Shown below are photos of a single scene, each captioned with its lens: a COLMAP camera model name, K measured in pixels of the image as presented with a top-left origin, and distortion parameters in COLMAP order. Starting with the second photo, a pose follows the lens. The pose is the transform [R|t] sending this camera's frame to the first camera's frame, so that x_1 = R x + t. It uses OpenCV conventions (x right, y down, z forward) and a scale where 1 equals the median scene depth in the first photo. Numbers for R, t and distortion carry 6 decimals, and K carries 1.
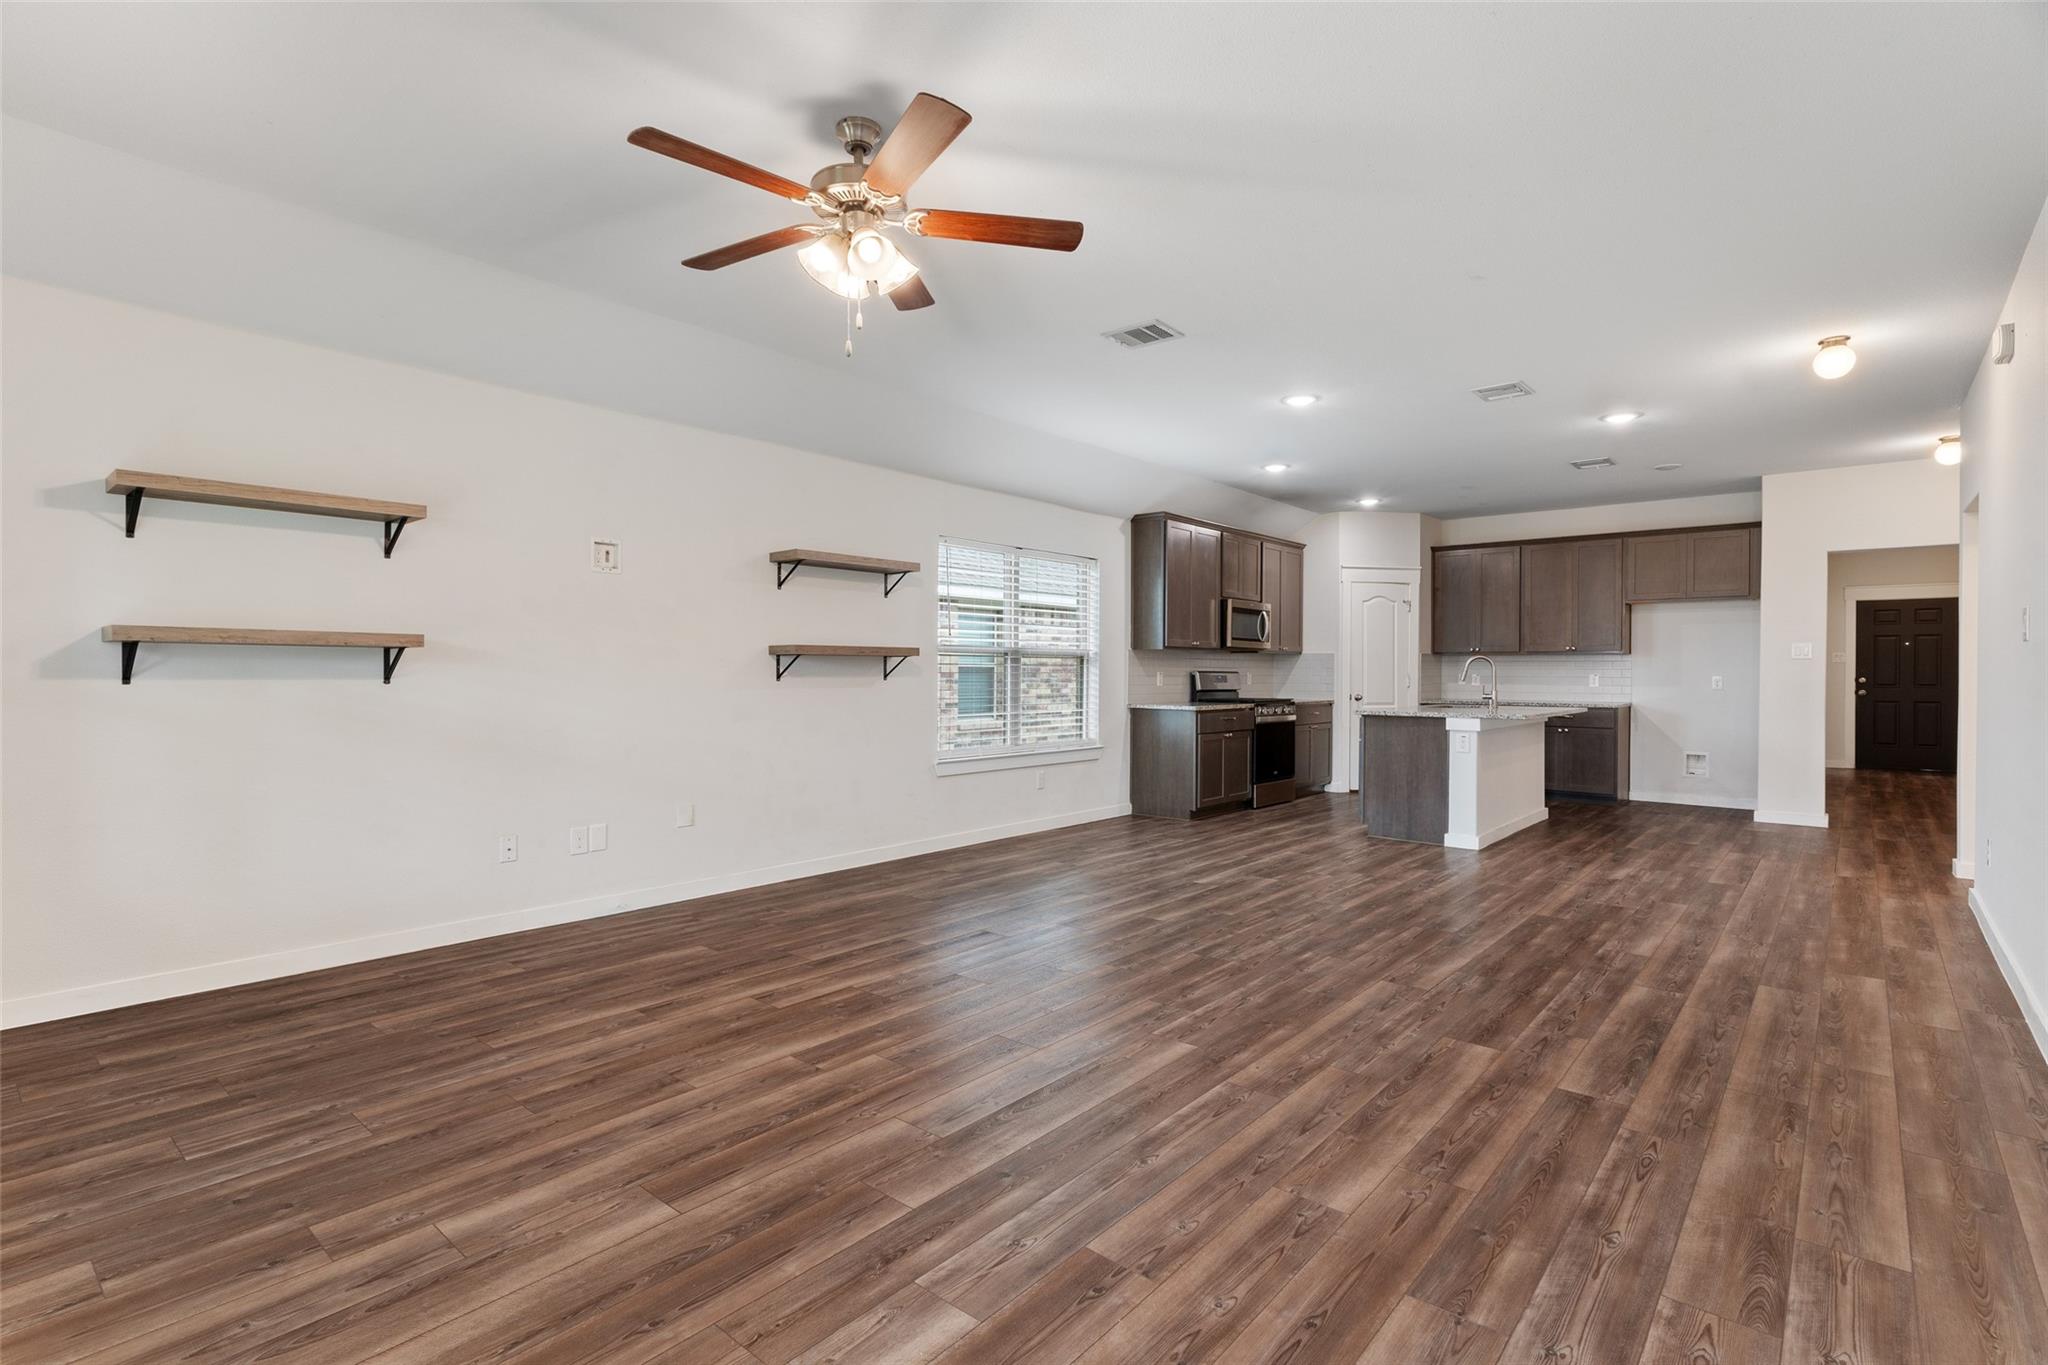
lens RADIAL K [[986.4, 0, 1031.4], [0, 986.4, 681.8], [0, 0, 1]] dist [-0.003973, -0.000598]
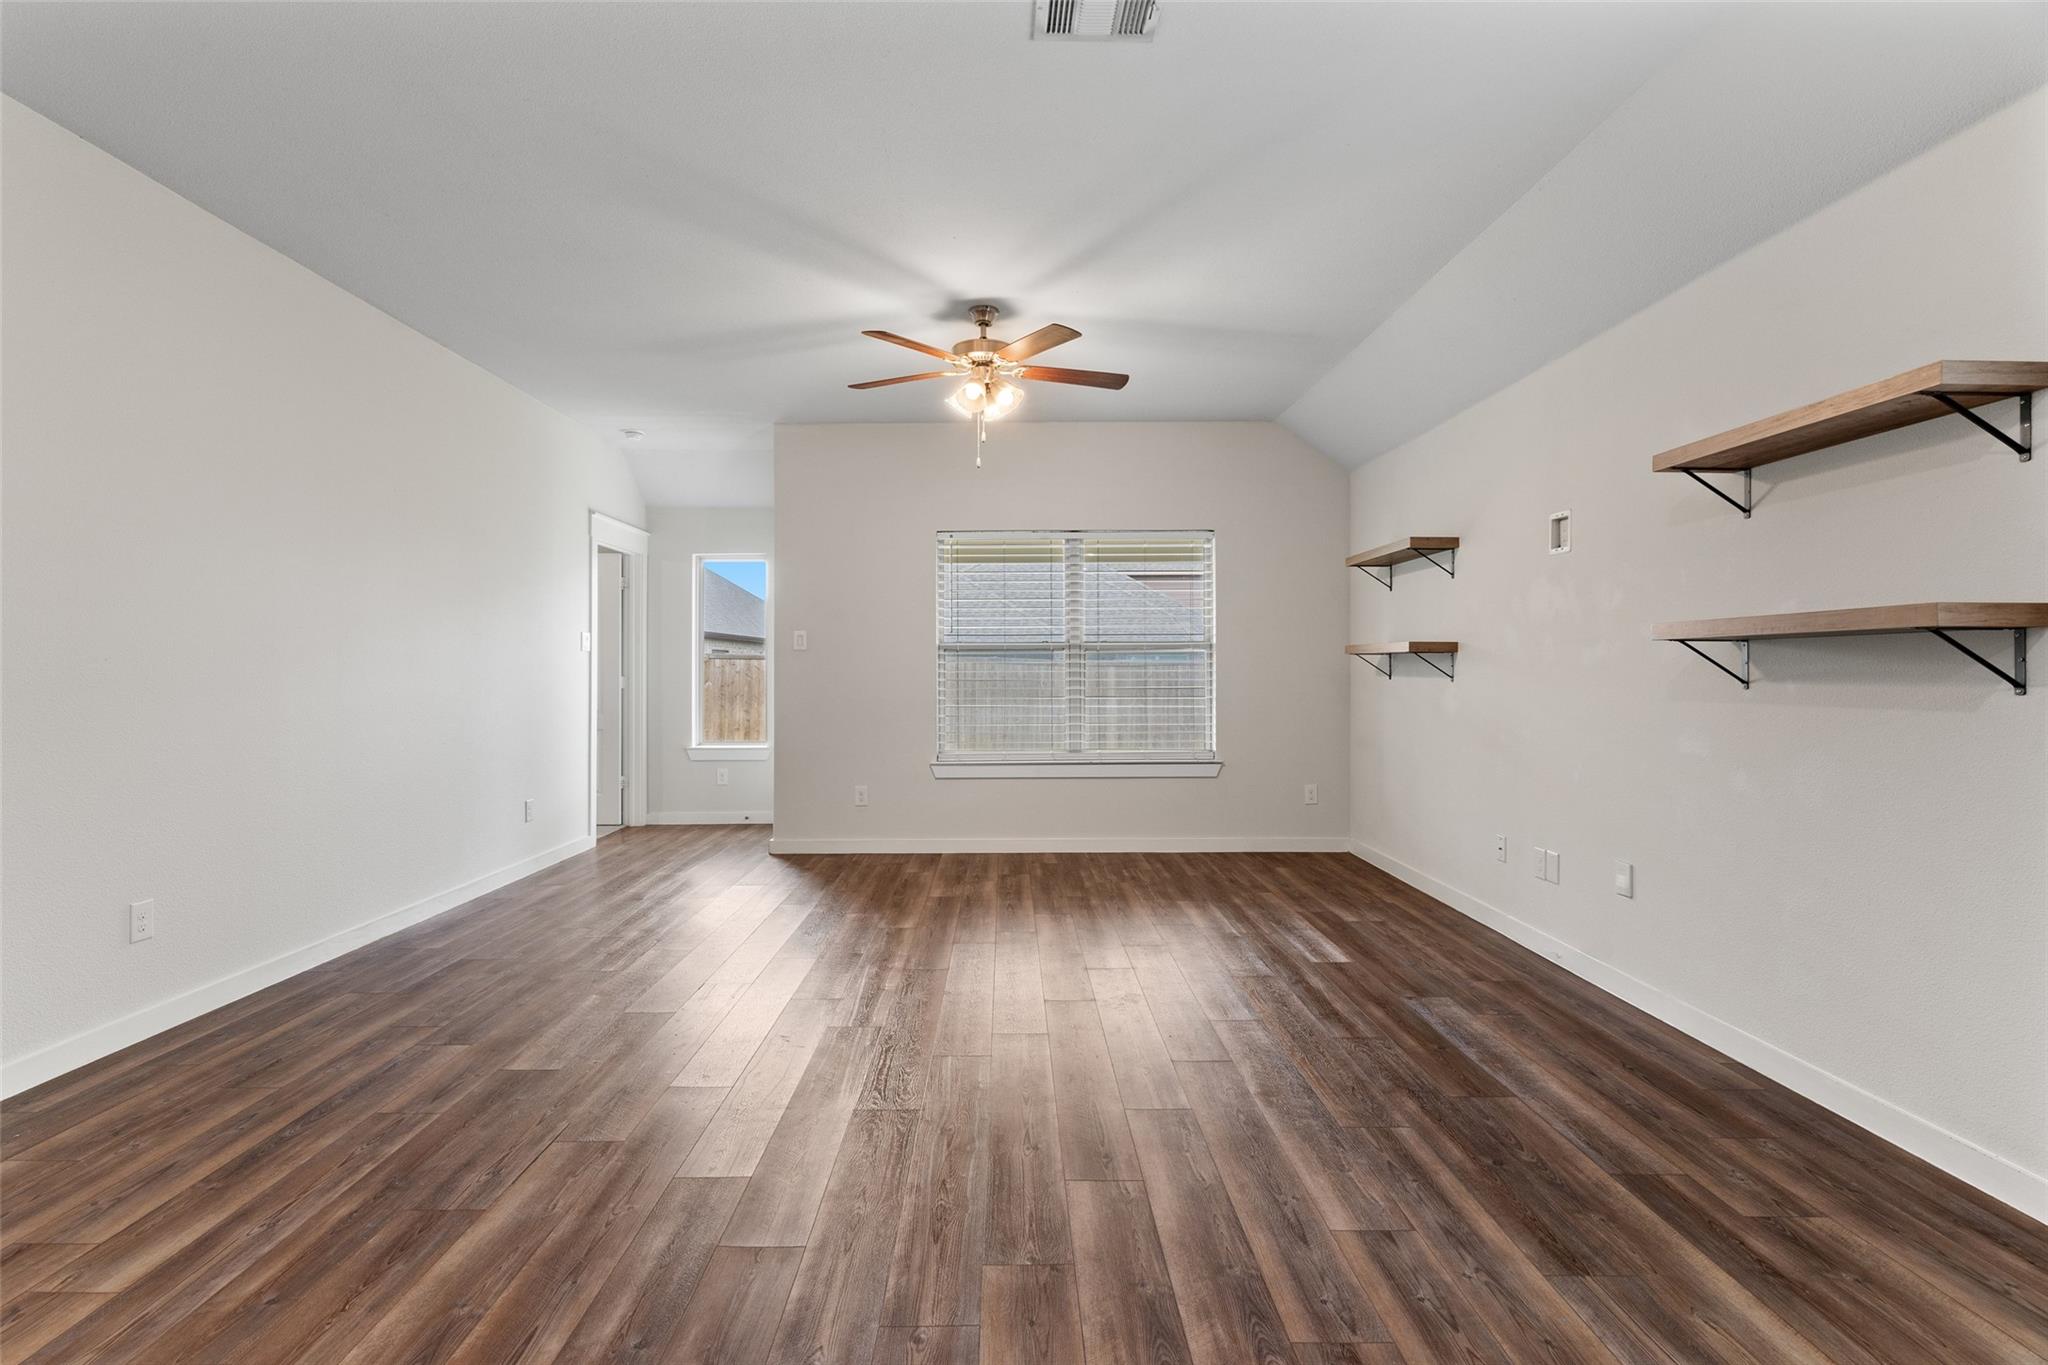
lens RADIAL K [[986.4, 0, 1017.6], [0, 986.4, 673.6], [0, 0, 1]] dist [-0.003973, -0.000598]
pose [[-0.764145, 0.004045, -0.645031, 0.689138], [-0.005082, 0.999912, 0.012291, -0.024301], [0.645024, 0.012671, -0.764057, 1.993678]]
